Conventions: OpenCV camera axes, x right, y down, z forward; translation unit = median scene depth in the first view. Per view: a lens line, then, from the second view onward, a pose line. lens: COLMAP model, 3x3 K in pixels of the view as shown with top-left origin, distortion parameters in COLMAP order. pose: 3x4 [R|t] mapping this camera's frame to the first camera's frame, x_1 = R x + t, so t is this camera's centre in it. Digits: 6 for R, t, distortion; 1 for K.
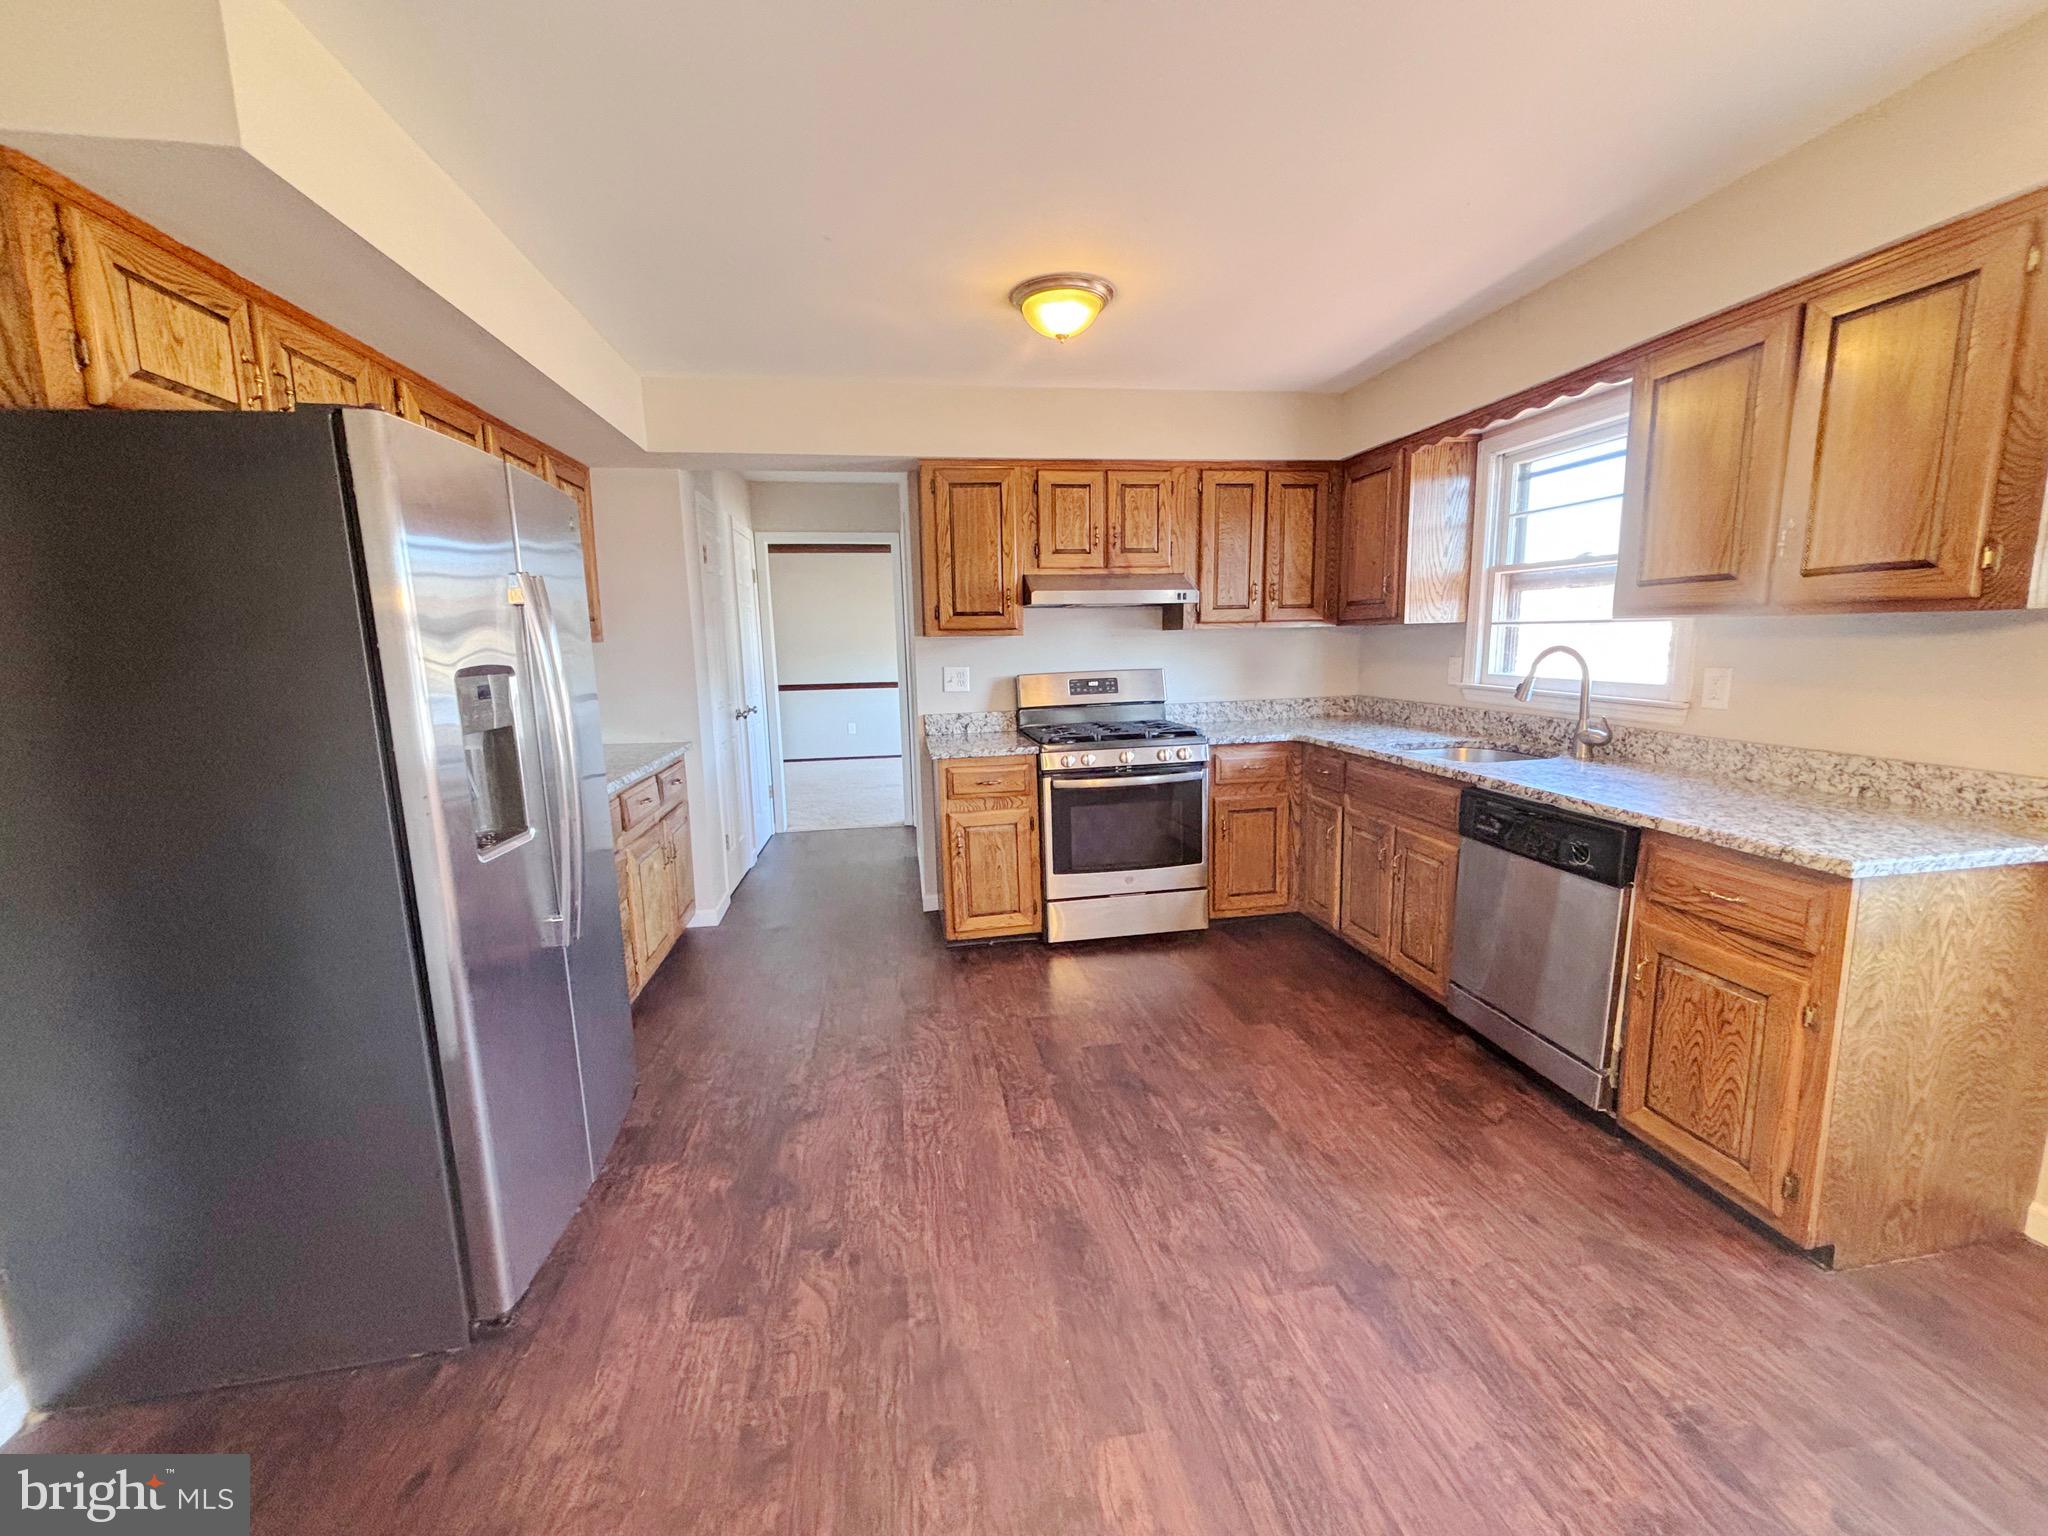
lens RADIAL K [[825.7, 0, 1029.2], [0, 825.7, 765.0], [0, 0, 1]] dist [0.007466, -0.000493]
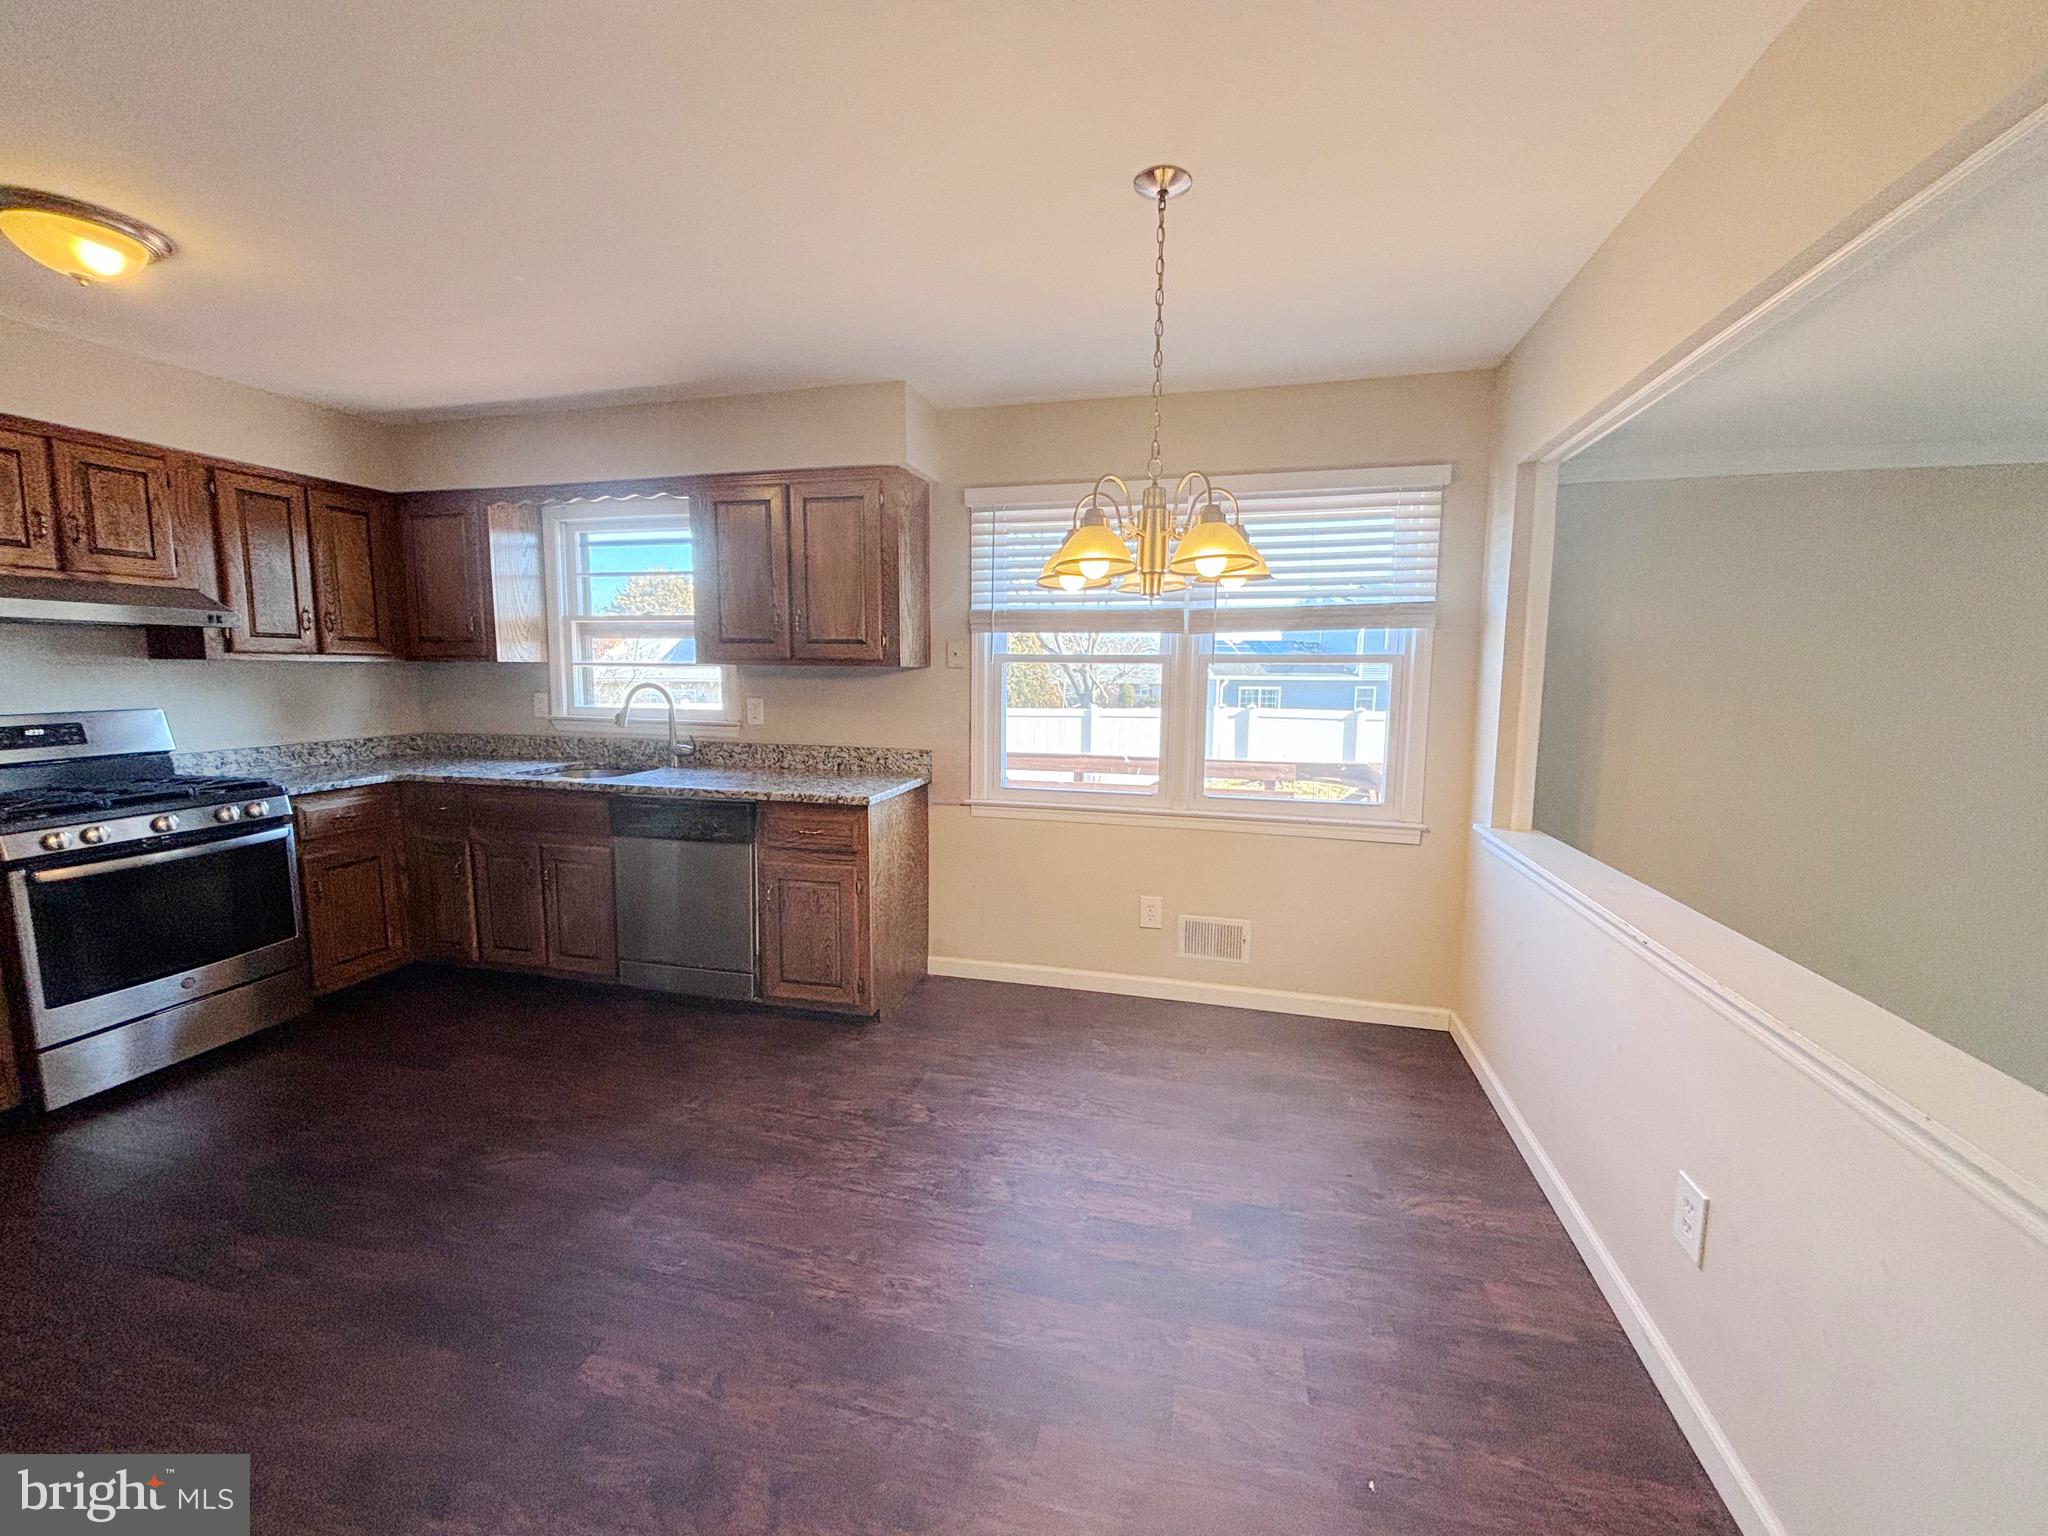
lens RADIAL K [[825.7, 0, 1025.4], [0, 825.7, 767.9], [0, 0, 1]] dist [0.007466, -0.000493]
pose [[0.403407, -0.086970, 0.910878, -0.261749], [0.127217, 0.991136, 0.038291, 0.011360], [-0.906134, 0.100432, 0.410895, -0.046617]]
